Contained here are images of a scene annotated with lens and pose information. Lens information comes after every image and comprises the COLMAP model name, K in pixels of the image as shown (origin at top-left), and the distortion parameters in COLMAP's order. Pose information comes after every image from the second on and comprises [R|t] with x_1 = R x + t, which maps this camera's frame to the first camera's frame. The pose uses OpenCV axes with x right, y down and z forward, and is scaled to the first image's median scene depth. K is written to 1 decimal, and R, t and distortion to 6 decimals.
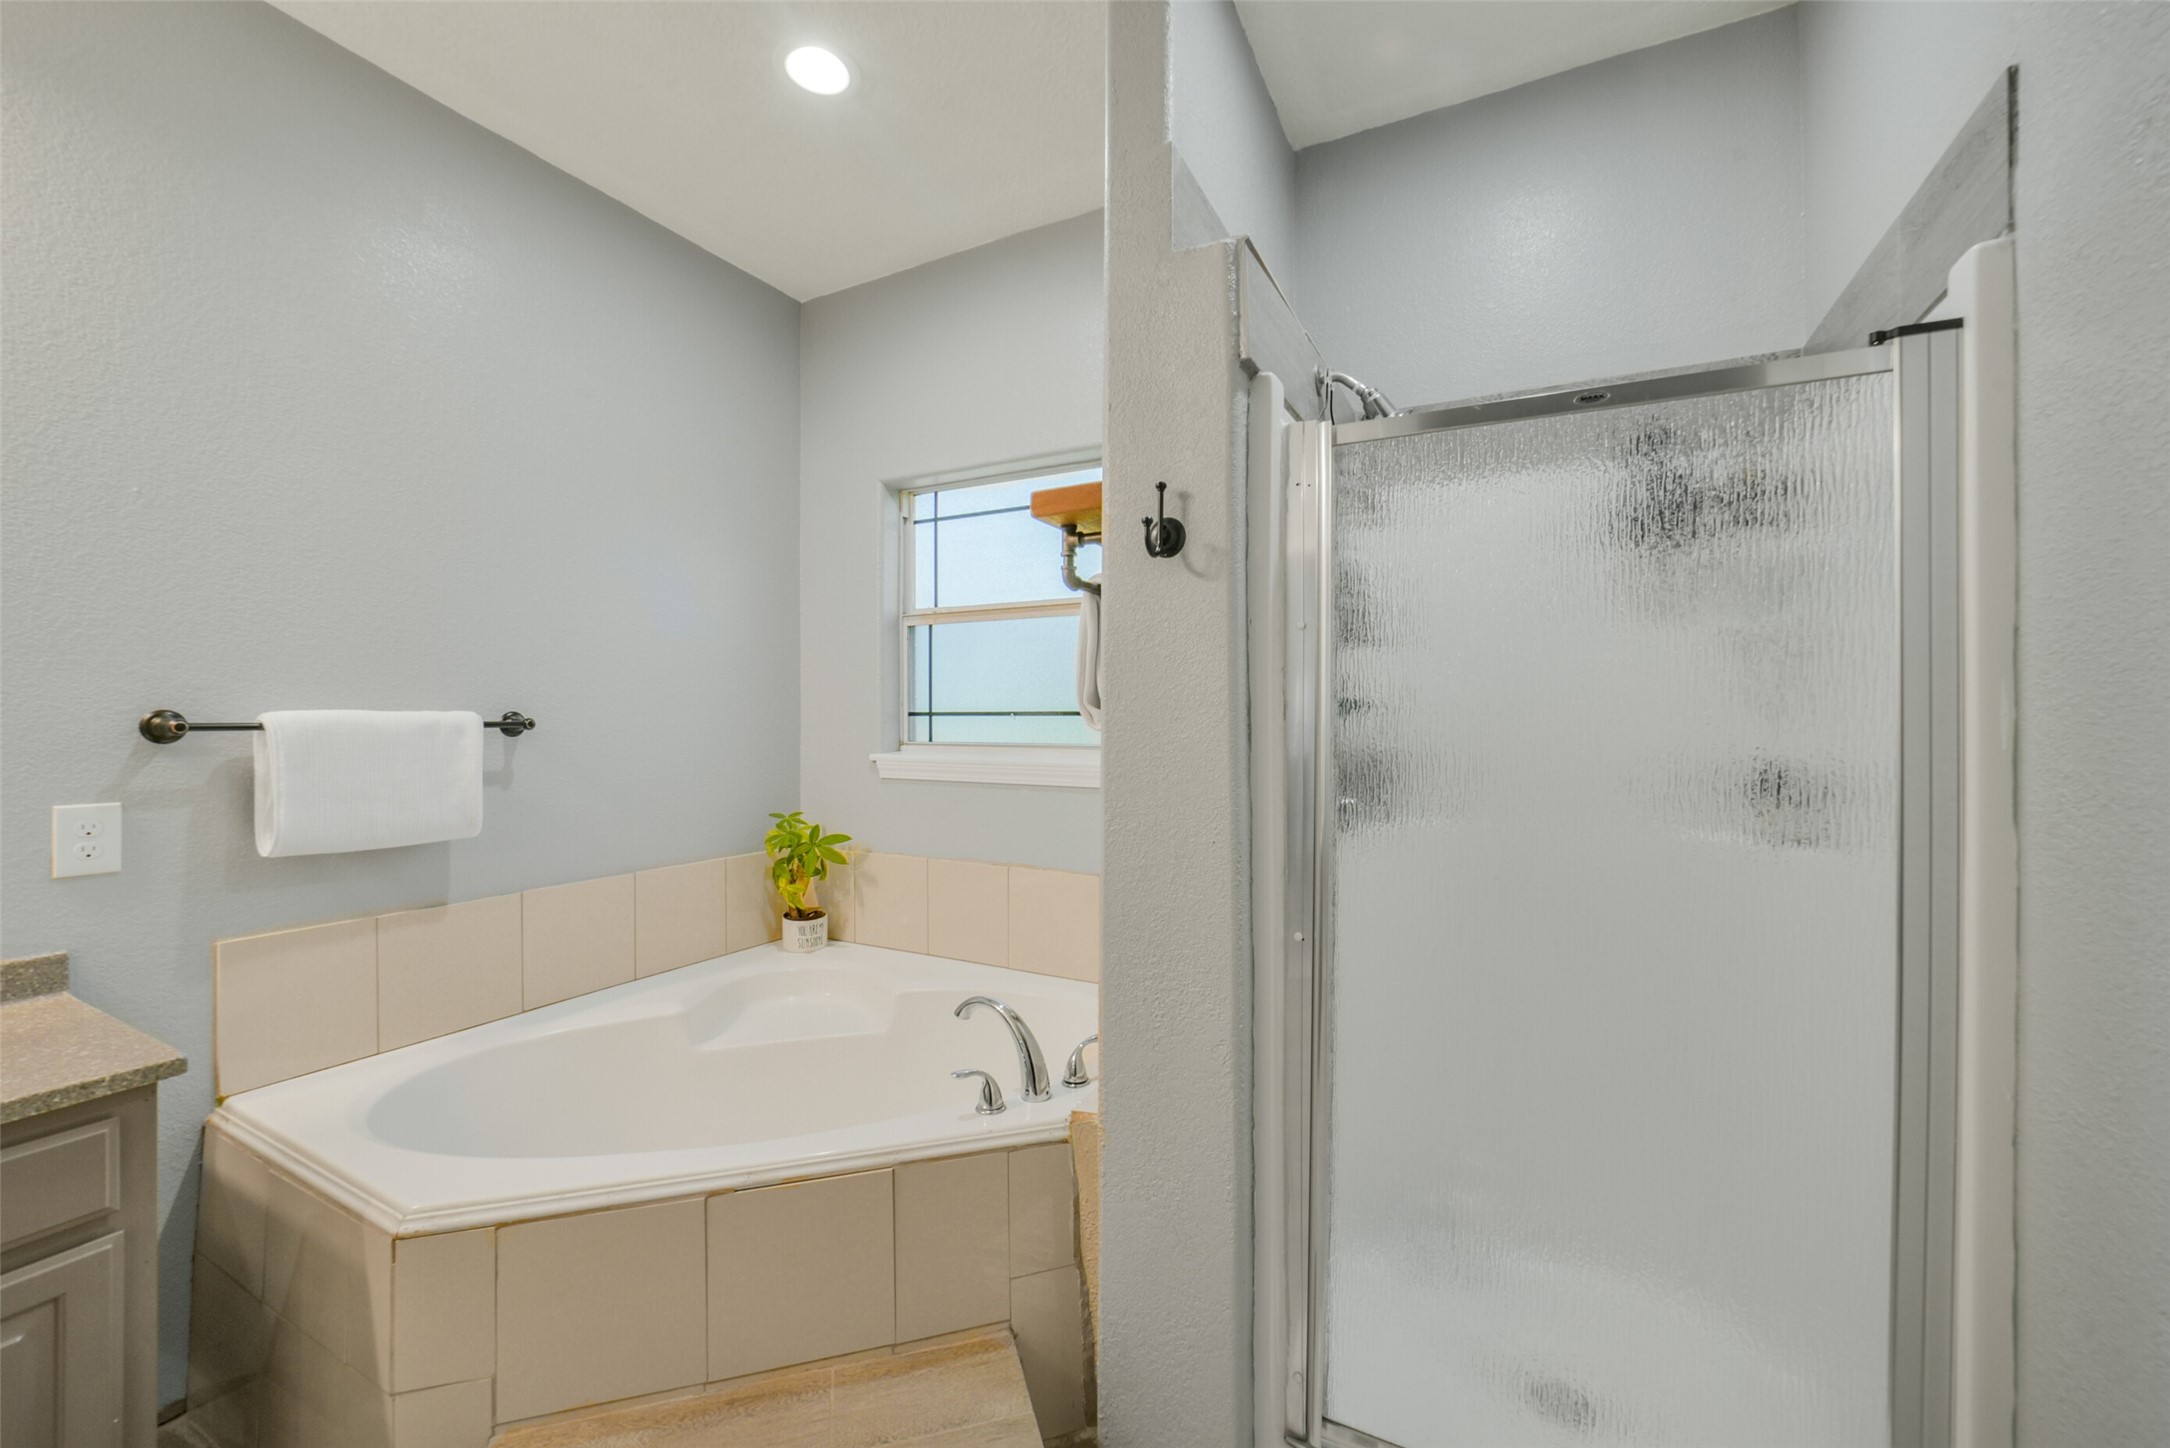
lens RADIAL K [[858.6, 0, 1086.7], [0, 858.6, 707.0], [0, 0, 1]] dist [-0.000972, 0.000116]
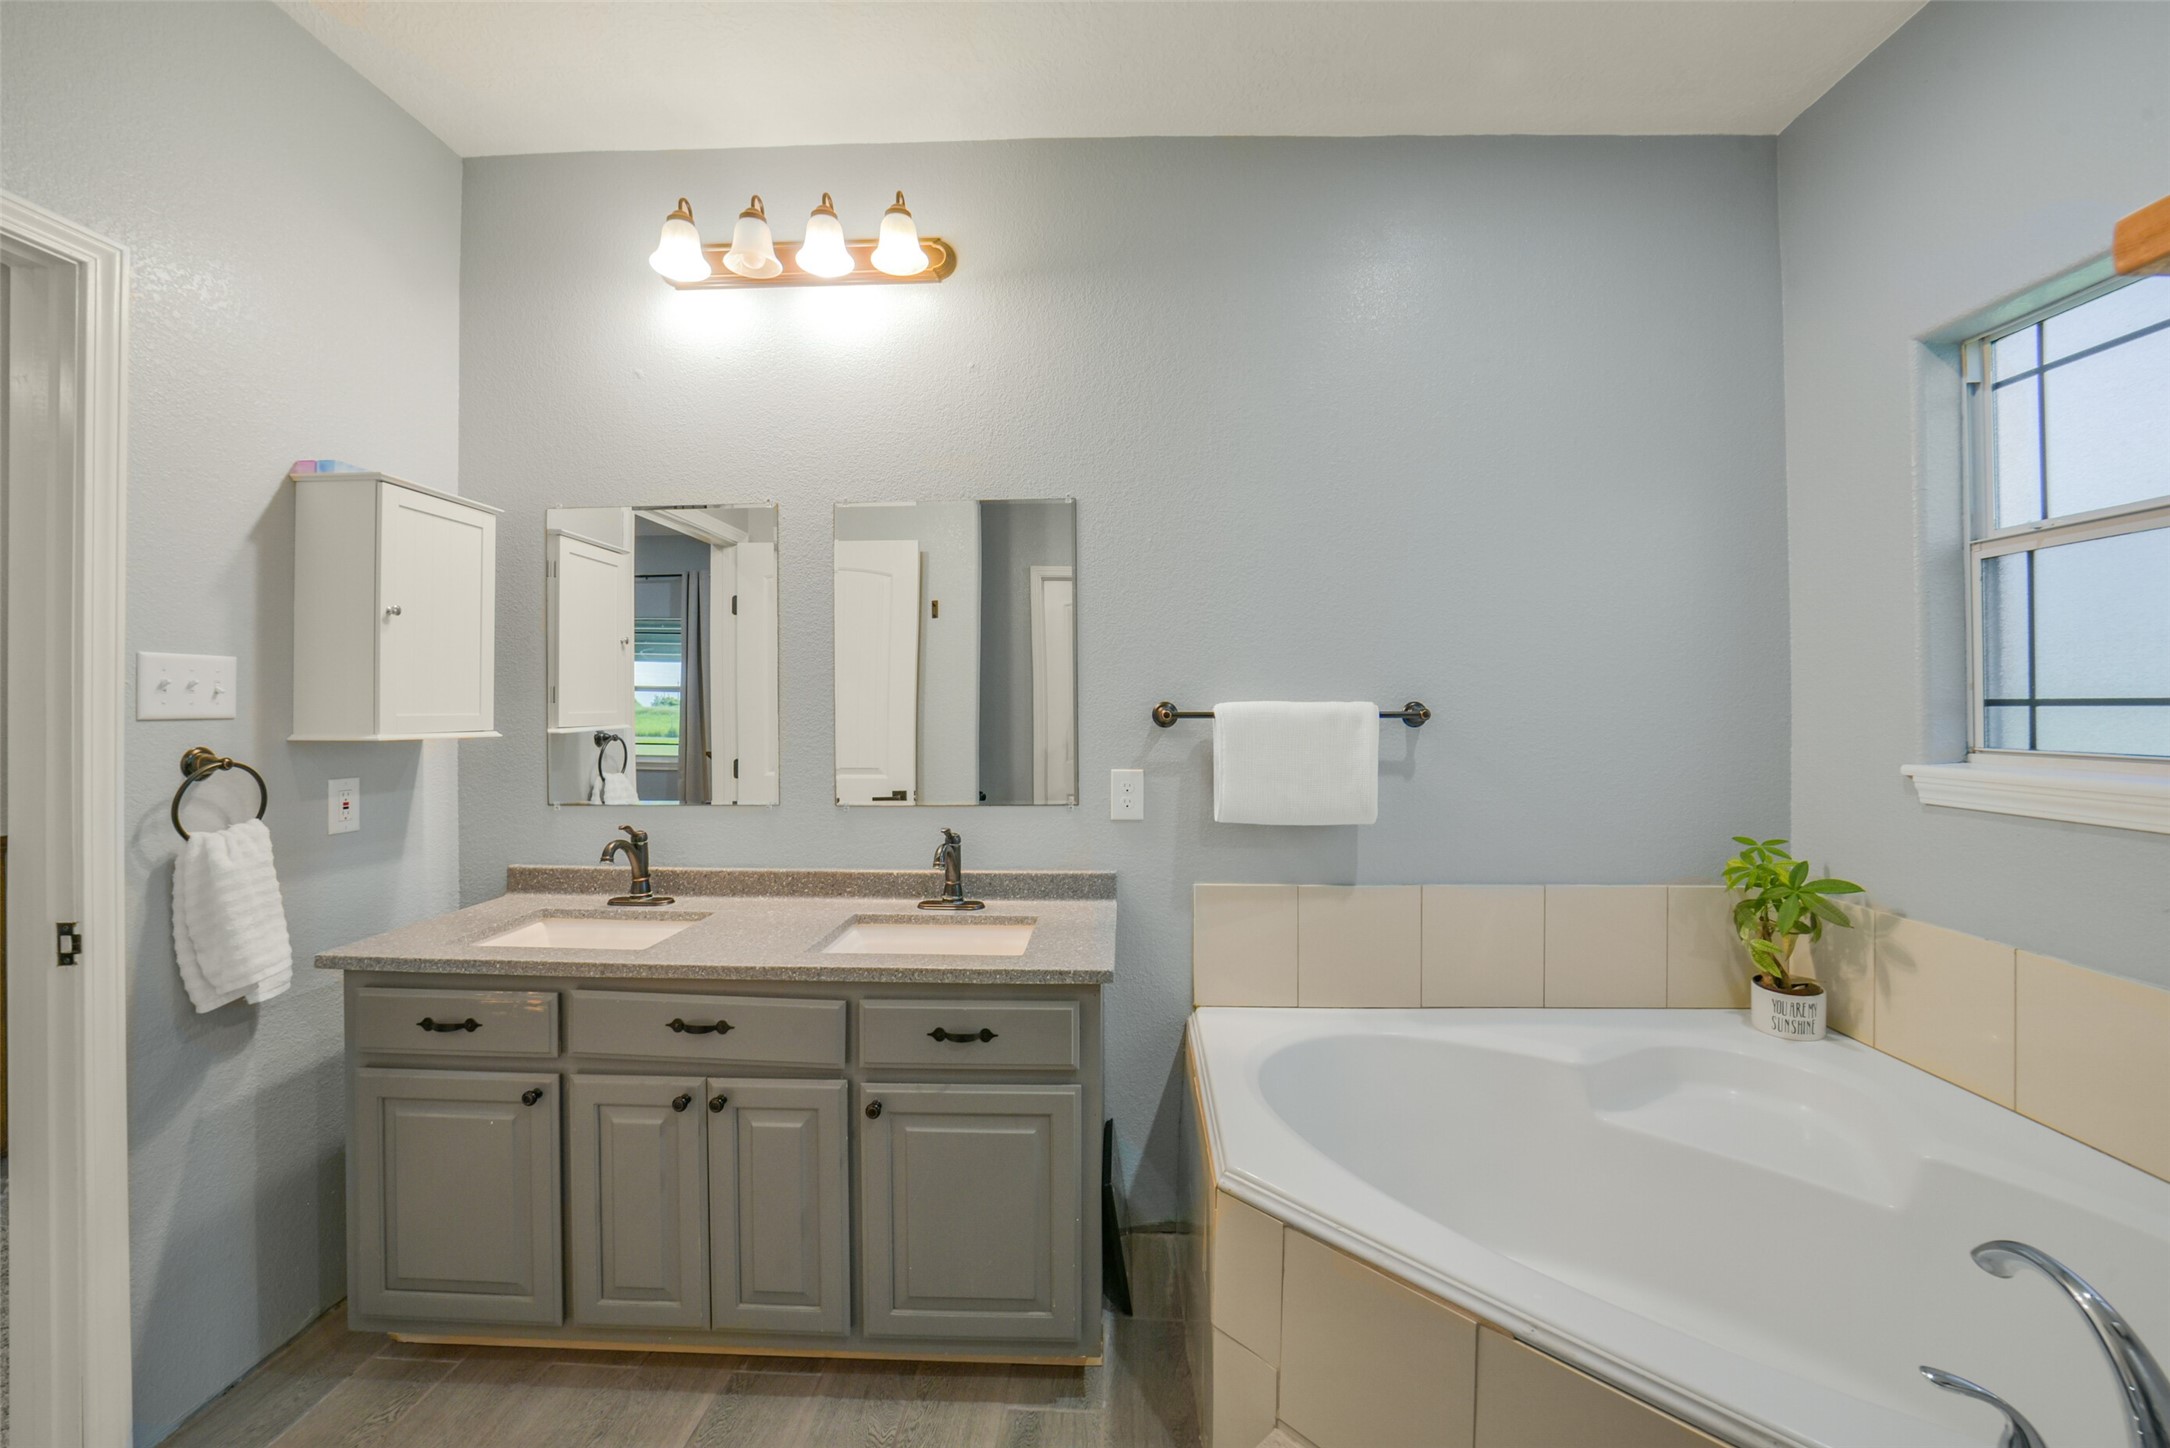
lens RADIAL K [[877.6, 0, 1089.9], [0, 877.6, 697.3], [0, 0, 1]] dist [-0.026960, 0.006376]
pose [[0.452451, -0.009132, -0.891743, 0.050536], [0.010322, 0.999934, -0.005003, 0.000944], [0.891730, -0.006941, 0.452515, 0.164972]]
